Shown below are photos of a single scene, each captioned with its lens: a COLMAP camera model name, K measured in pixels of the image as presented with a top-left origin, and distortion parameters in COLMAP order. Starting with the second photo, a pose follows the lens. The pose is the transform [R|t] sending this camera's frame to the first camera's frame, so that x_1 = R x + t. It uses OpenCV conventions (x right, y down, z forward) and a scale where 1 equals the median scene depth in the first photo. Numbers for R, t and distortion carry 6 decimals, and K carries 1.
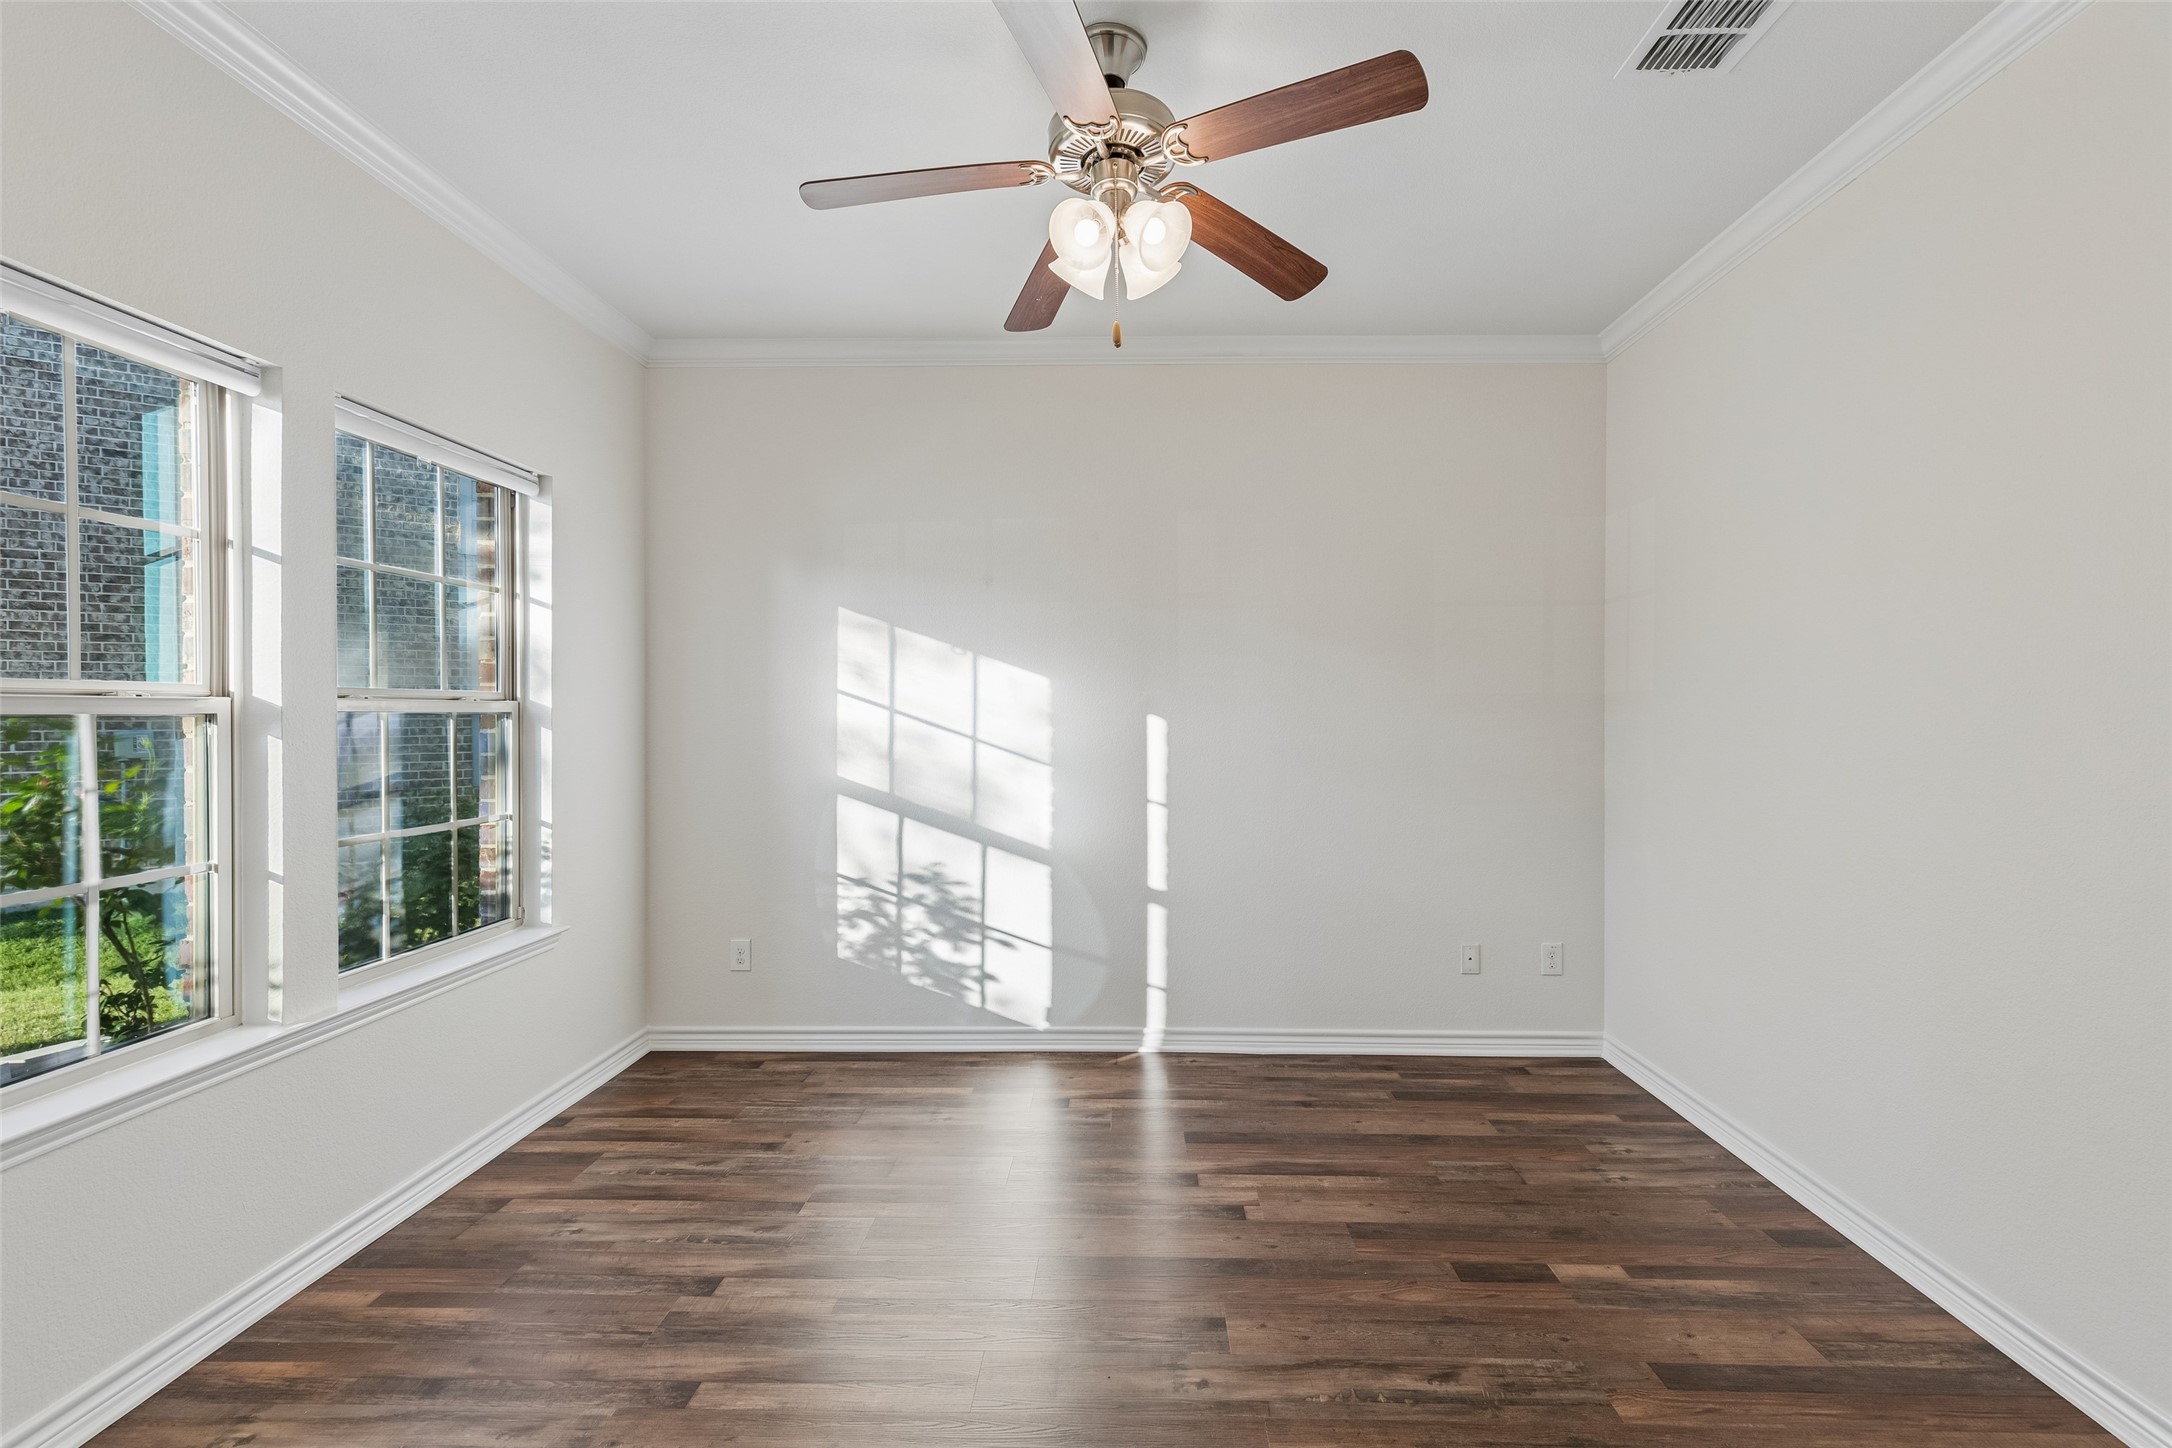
lens RADIAL K [[997.6, 0, 1122.3], [0, 997.6, 715.1], [0, 0, 1]] dist [0.011252, -0.001588]
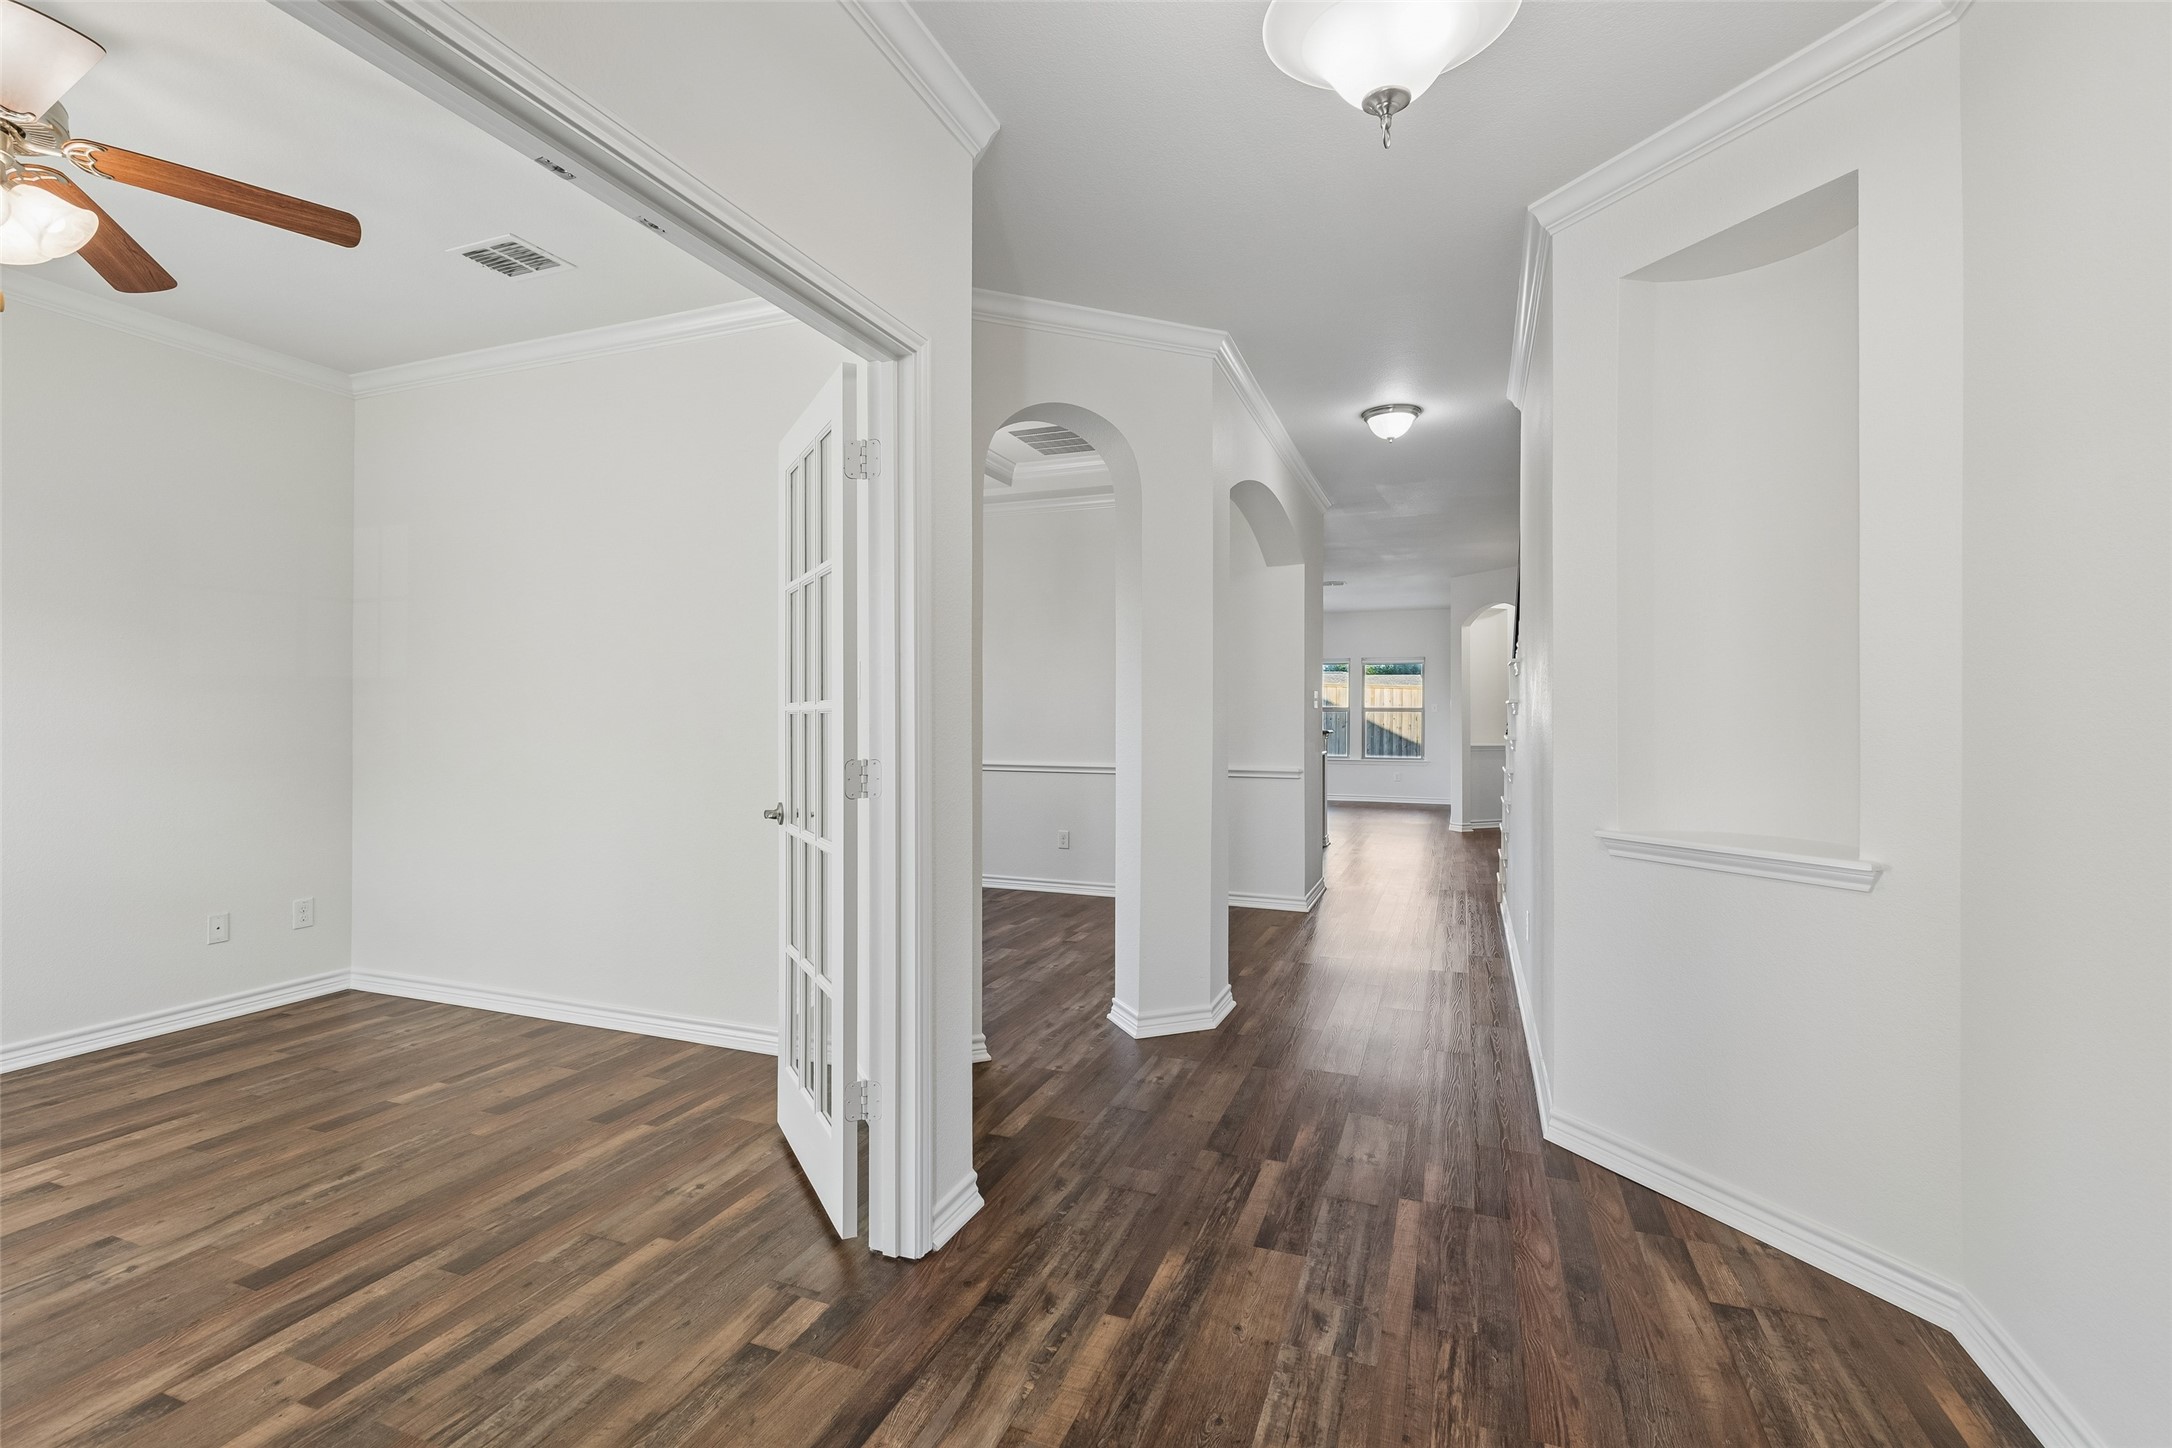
lens RADIAL K [[997.6, 0, 1086.5], [0, 997.6, 716.2], [0, 0, 1]] dist [0.011252, -0.001588]
pose [[0.346124, -0.005628, 0.938172, -0.460958], [0.005685, 0.999976, 0.003902, 0.033216], [-0.938172, 0.003983, 0.346148, -0.309674]]
